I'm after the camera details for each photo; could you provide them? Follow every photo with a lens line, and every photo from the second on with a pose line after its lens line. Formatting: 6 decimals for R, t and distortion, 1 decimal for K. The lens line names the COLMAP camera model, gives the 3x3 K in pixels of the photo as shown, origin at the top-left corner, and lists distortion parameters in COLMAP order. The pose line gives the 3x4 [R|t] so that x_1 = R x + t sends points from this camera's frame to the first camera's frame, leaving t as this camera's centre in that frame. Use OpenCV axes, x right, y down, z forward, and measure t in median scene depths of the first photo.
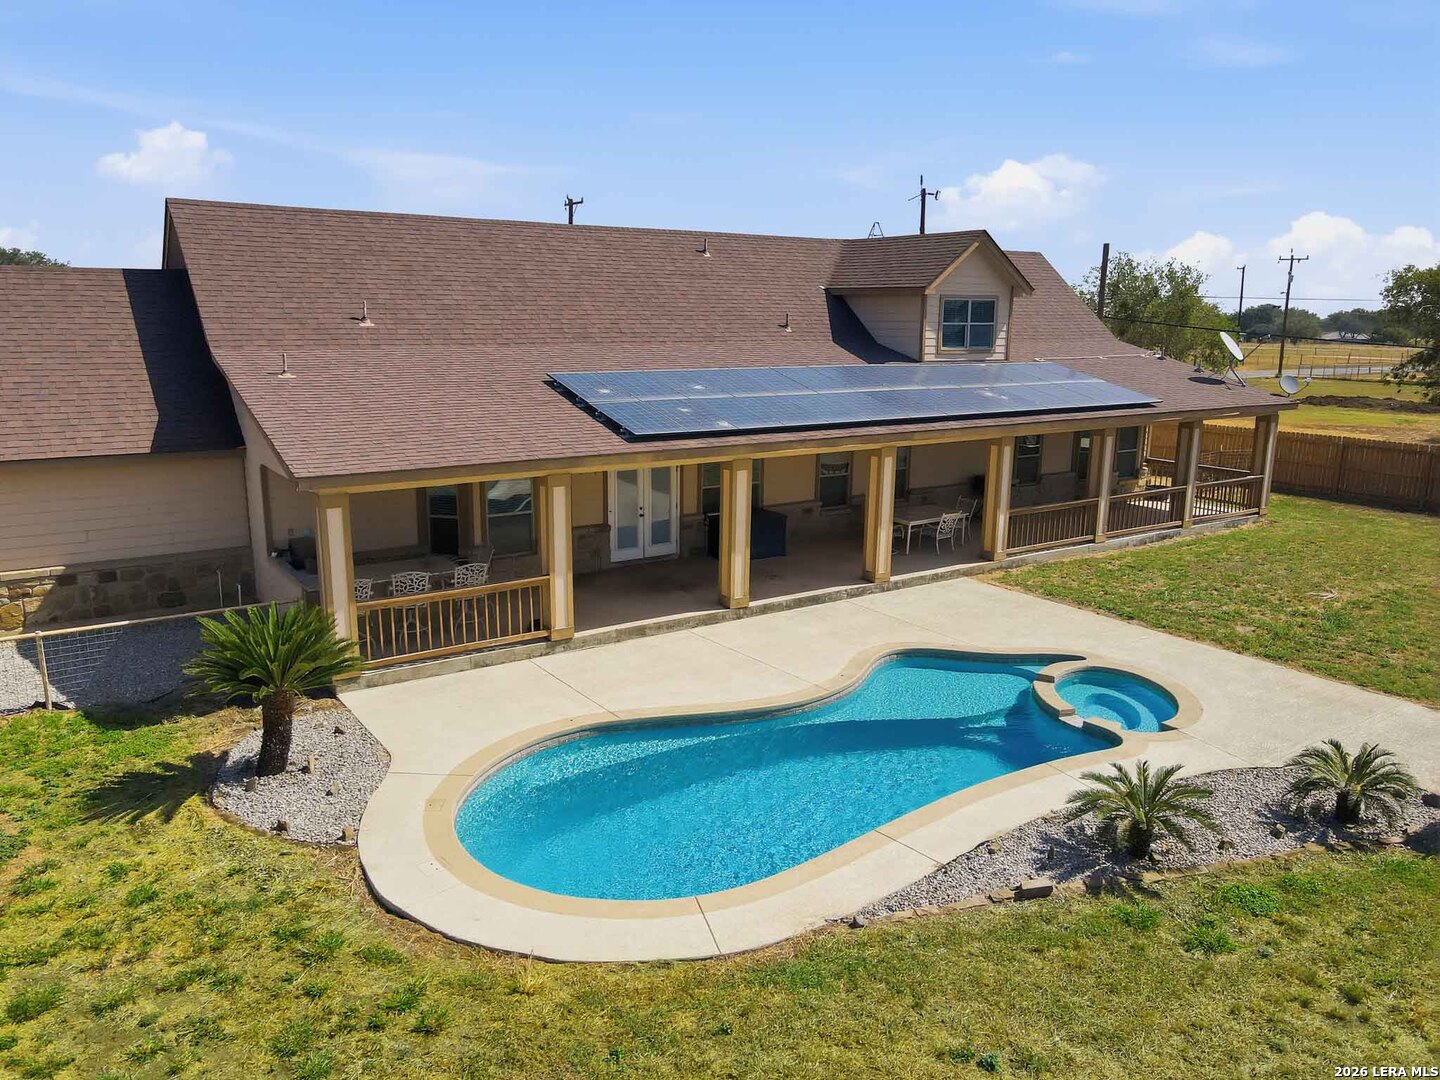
lens RADIAL K [[1070.7, 0, 732.8], [0, 1070.7, 539.7], [0, 0, 1]] dist [0.003771, 0.012417]
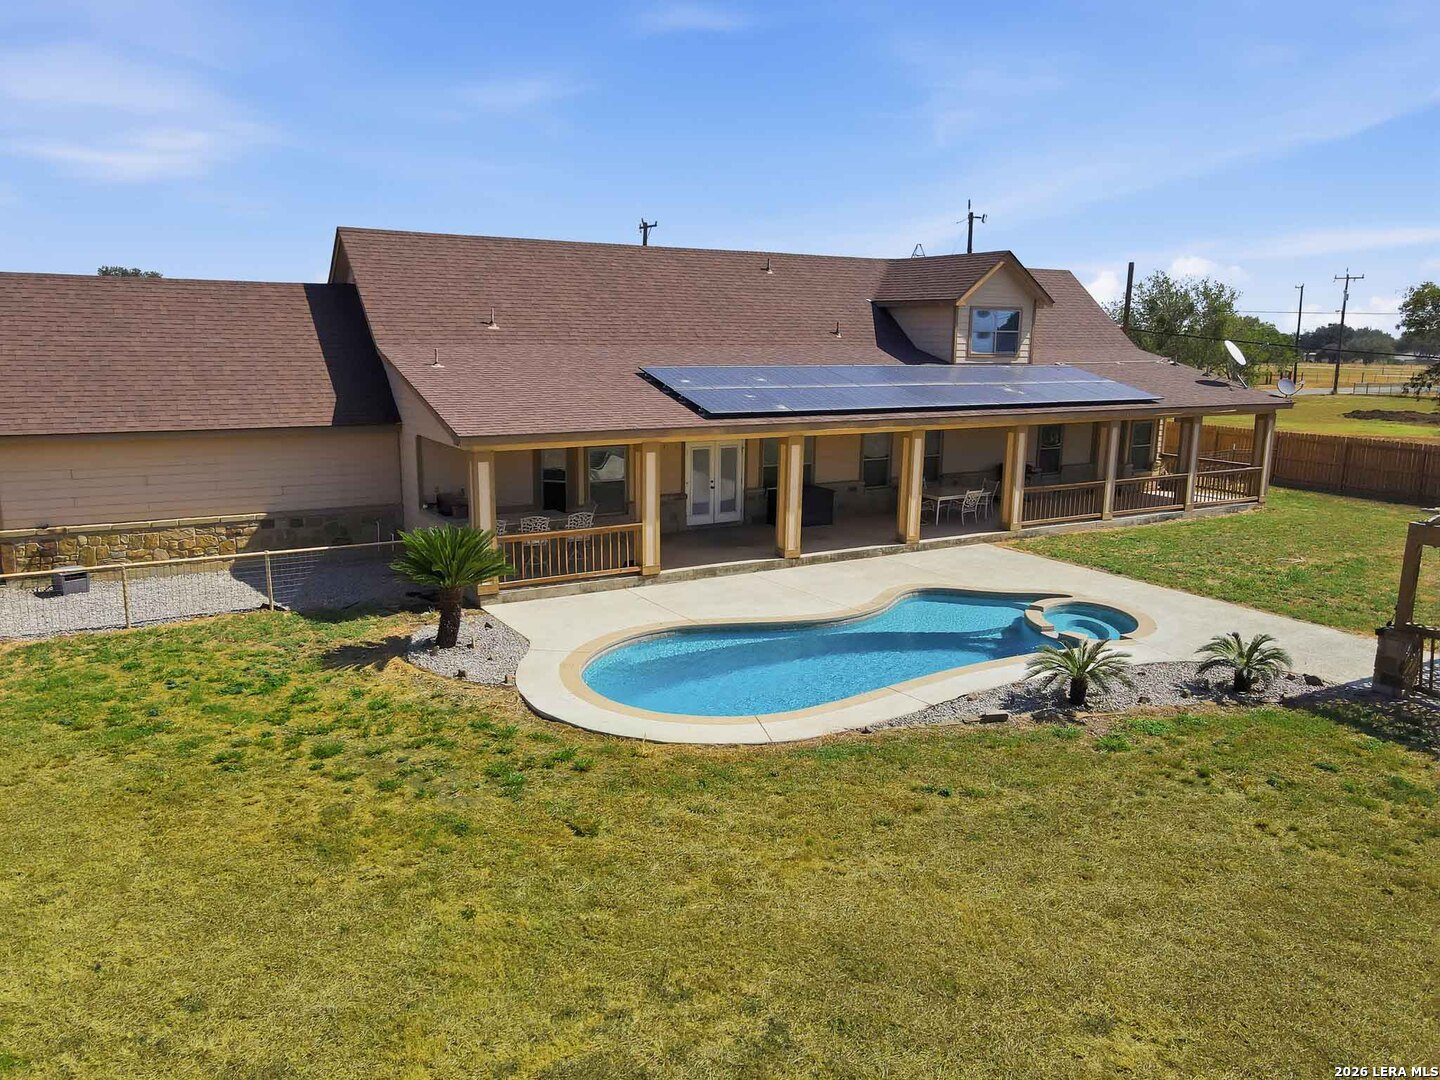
lens RADIAL K [[1070.7, 0, 732.8], [0, 1070.7, 539.7], [0, 0, 1]] dist [0.003771, 0.012417]
pose [[0.998345, 0.013777, -0.055826, 0.006681], [-0.014753, 0.999745, -0.017110, 0.068020], [0.055576, 0.017906, 0.998294, -0.239841]]
